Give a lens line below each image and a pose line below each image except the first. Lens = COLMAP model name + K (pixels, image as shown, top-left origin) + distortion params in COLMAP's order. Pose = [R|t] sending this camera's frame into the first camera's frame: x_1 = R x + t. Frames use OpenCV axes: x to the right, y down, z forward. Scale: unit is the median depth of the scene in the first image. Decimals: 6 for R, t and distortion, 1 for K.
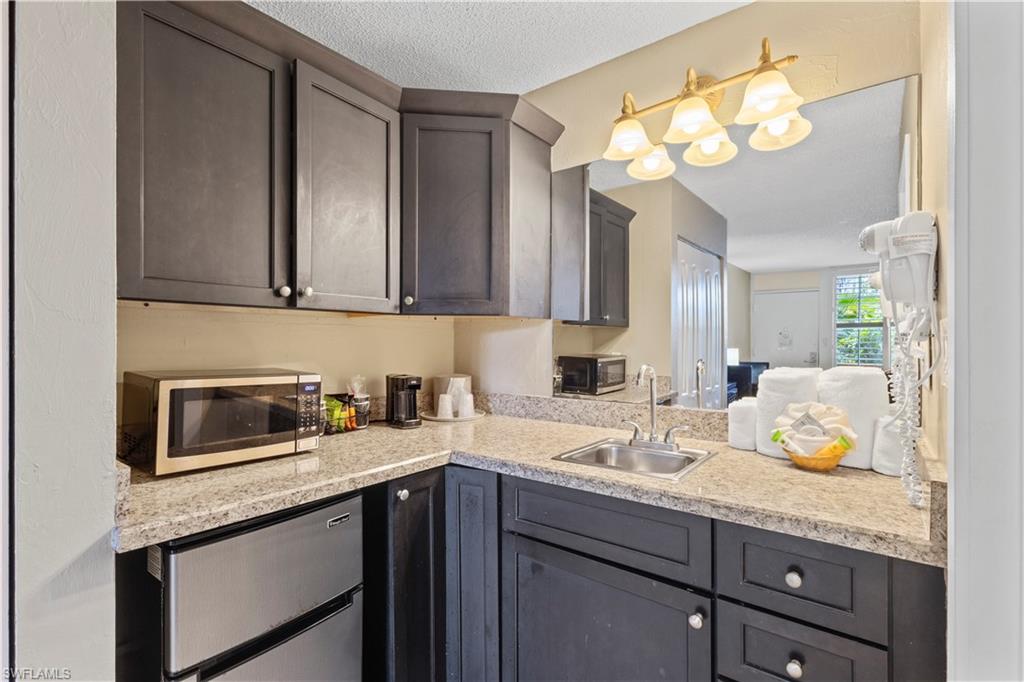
lens RADIAL K [[469.9, 0, 510.5], [0, 469.9, 342.3], [0, 0, 1]] dist [0.002982, 0.001058]
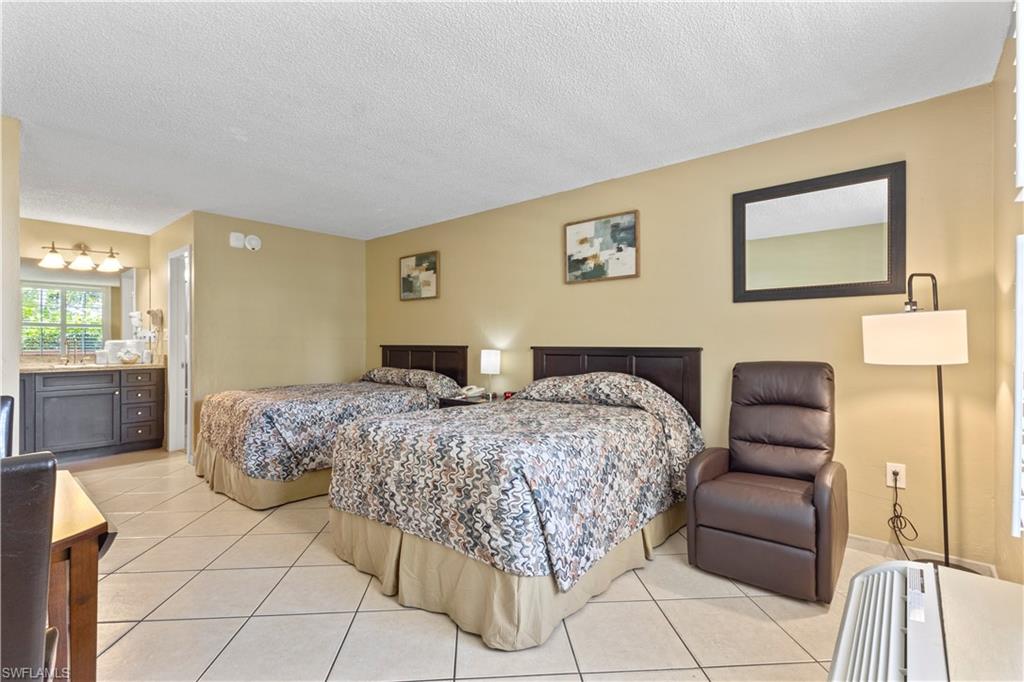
lens RADIAL K [[469.9, 0, 510.5], [0, 469.9, 342.3], [0, 0, 1]] dist [0.002982, 0.001058]
pose [[0.045531, -0.000386, 0.998963, -2.911819], [-0.003515, 0.999994, 0.000547, 0.061079], [-0.998957, -0.003537, 0.045529, -2.202106]]
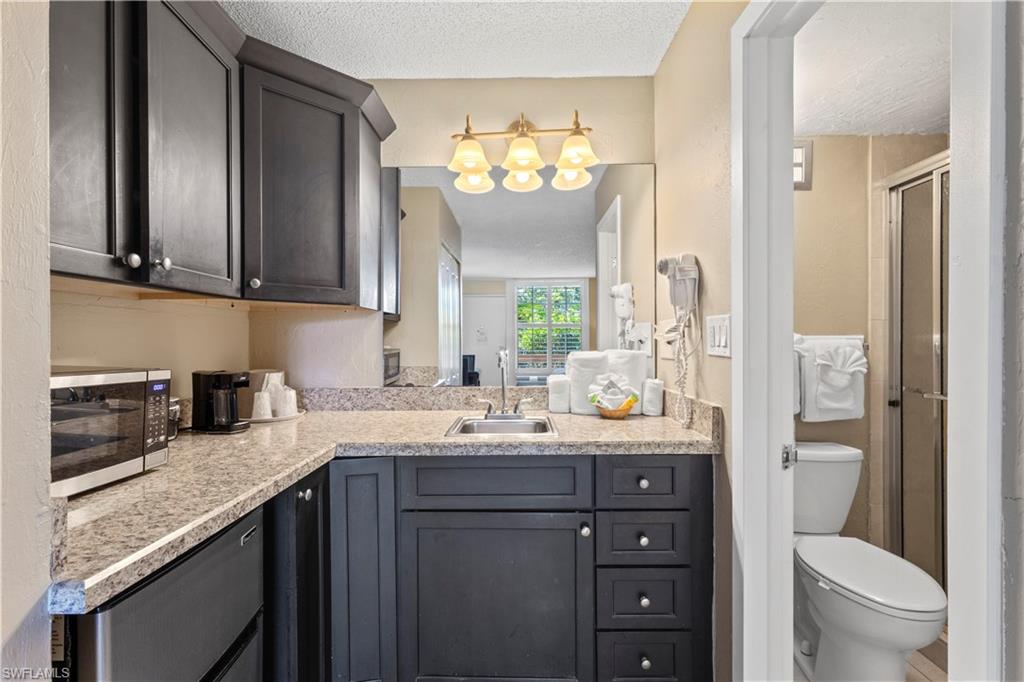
lens RADIAL K [[469.9, 0, 510.5], [0, 469.9, 342.3], [0, 0, 1]] dist [0.002982, 0.001058]
pose [[0.797174, -0.005999, 0.603719, -0.442029], [0.003137, 0.999978, 0.005793, 0.020546], [-0.603741, -0.002724, 0.797176, 0.025461]]
